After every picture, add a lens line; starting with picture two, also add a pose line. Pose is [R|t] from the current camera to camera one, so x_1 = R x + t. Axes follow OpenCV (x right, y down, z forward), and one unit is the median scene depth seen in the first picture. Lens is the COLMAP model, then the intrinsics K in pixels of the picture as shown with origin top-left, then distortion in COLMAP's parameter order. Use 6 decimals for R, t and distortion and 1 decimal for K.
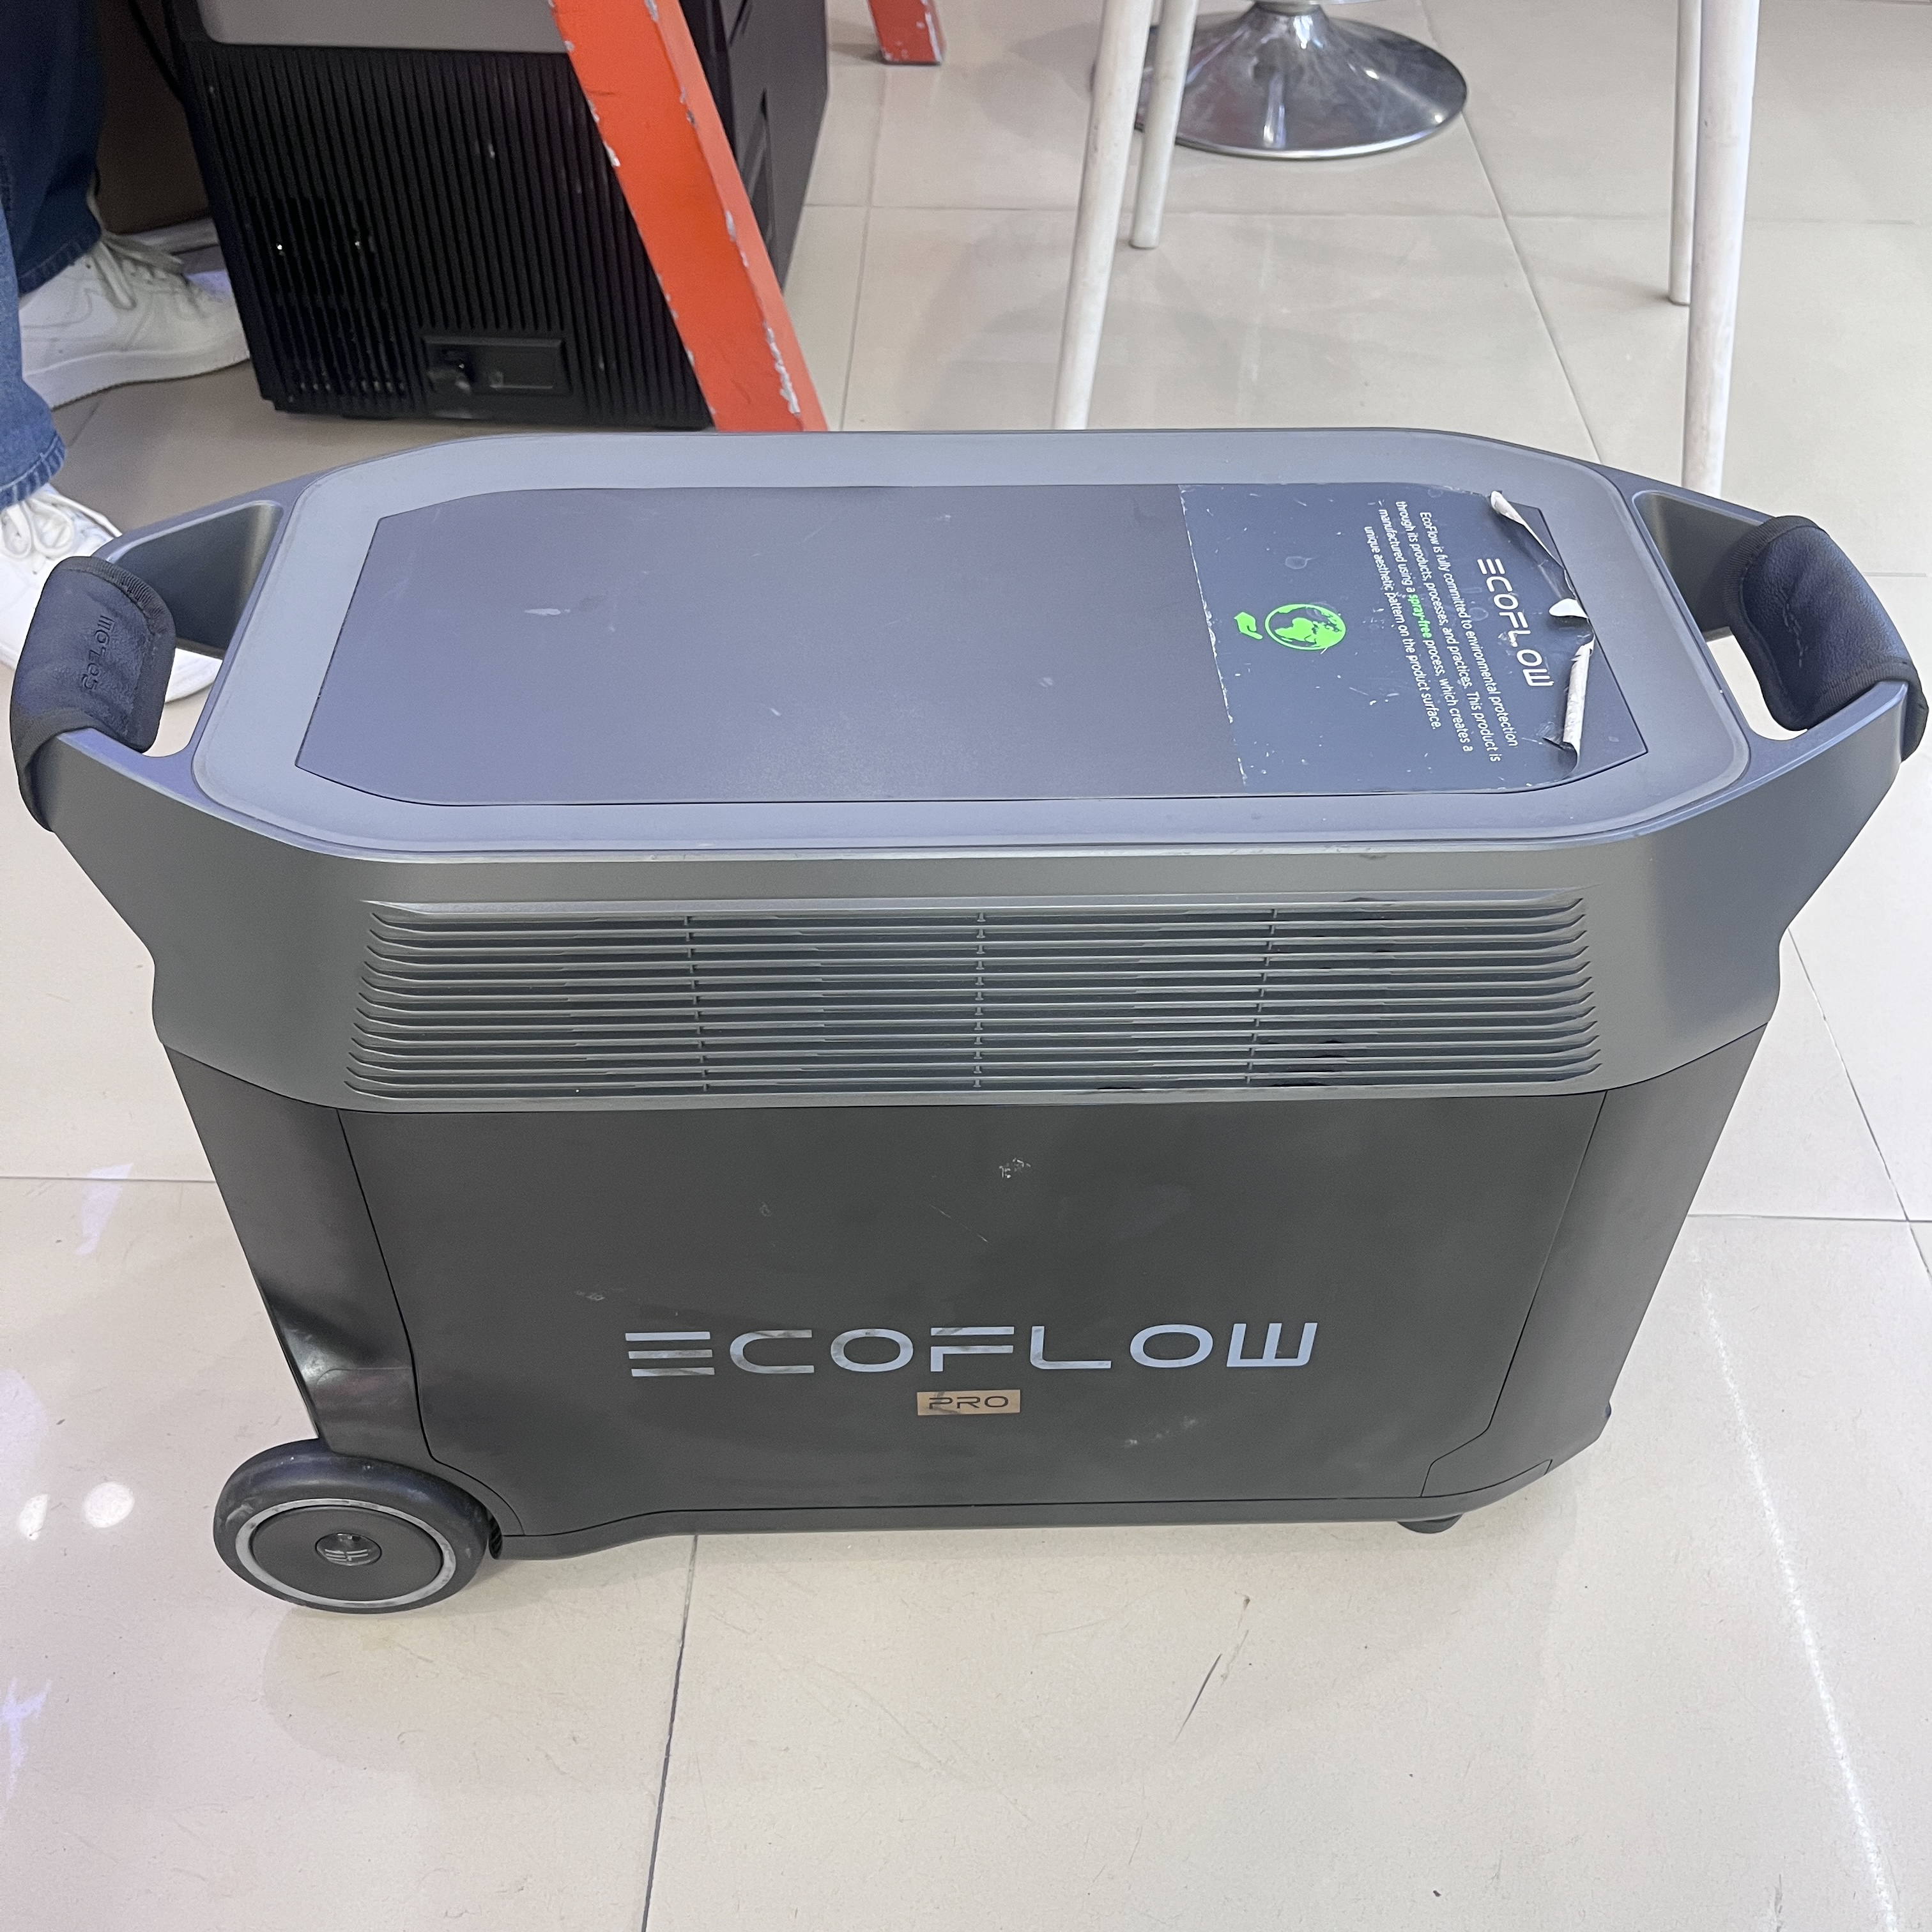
lens RADIAL K [[2001.3, 0, 967.2], [0, 2001.3, 1005.5], [0, 0, 1]] dist [0.008249, 0.002680]
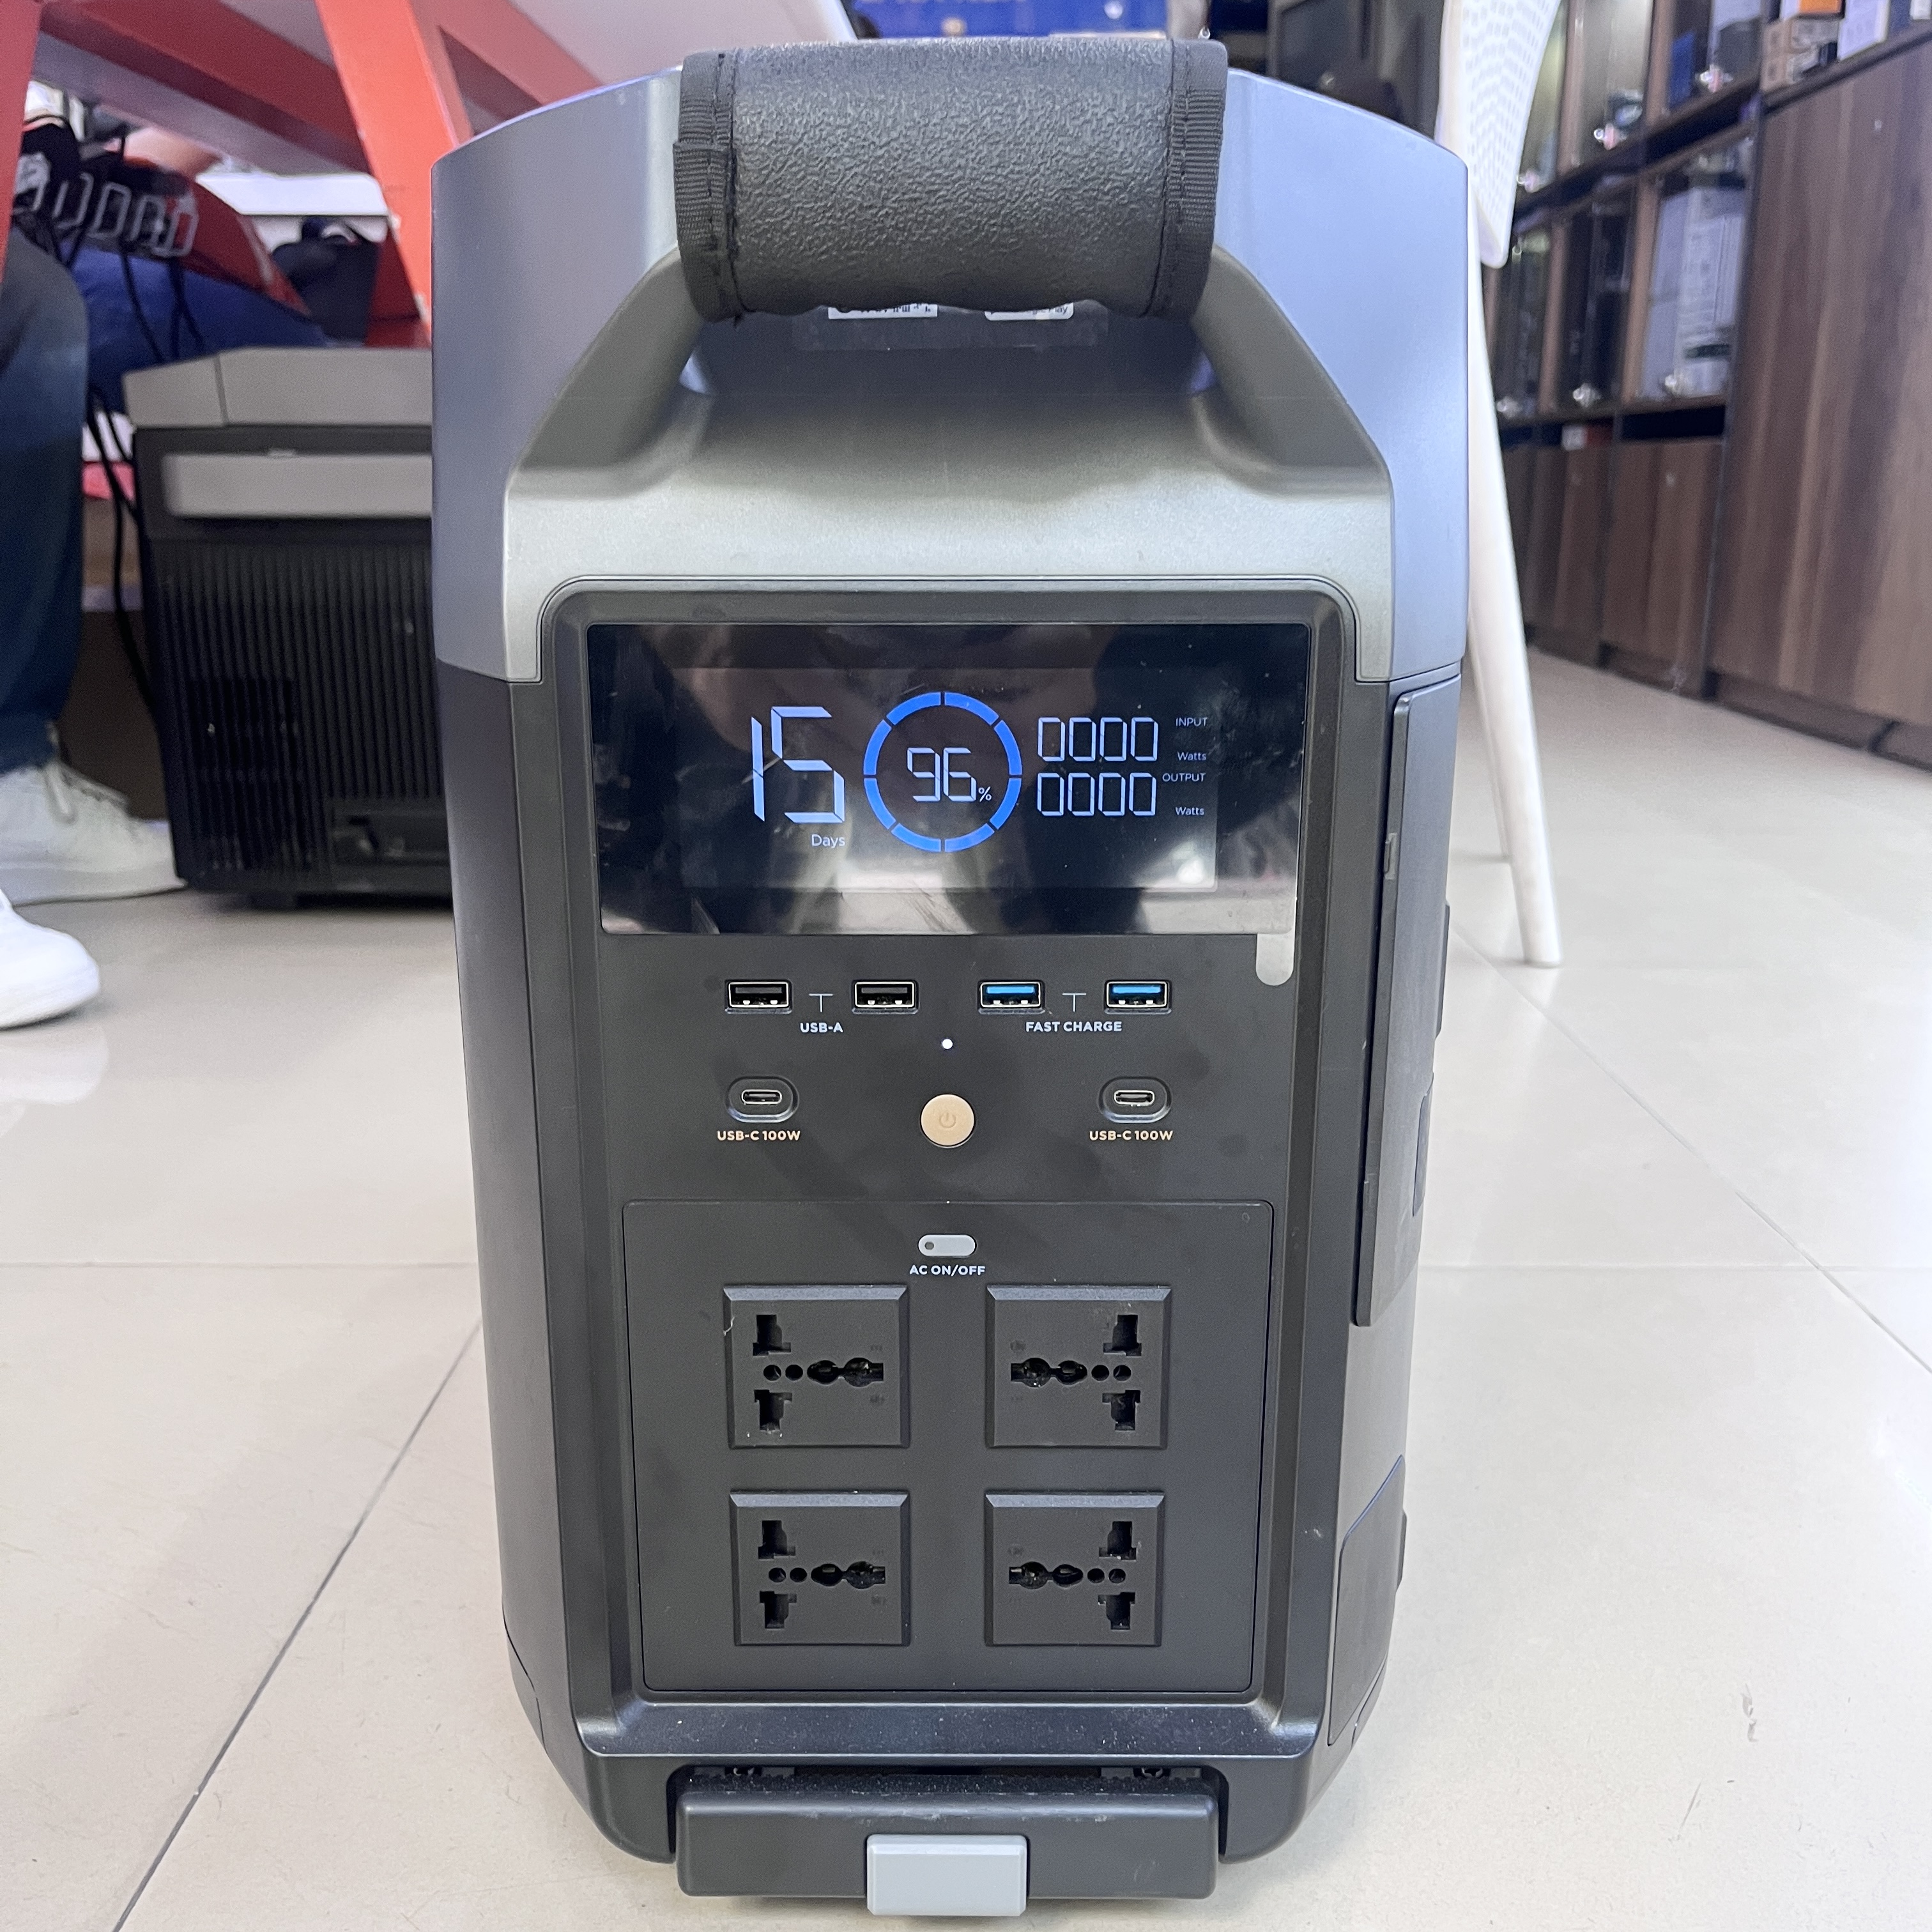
lens RADIAL K [[2009.7, 0, 962.9], [0, 2009.7, 1040.1], [0, 0, 1]] dist [0.047740, -0.001039]
pose [[0.999840, -0.015712, 0.008534, 0.056799], [0.017879, 0.874118, -0.485385, 0.311422], [0.000166, 0.485460, 0.874259, 0.110245]]
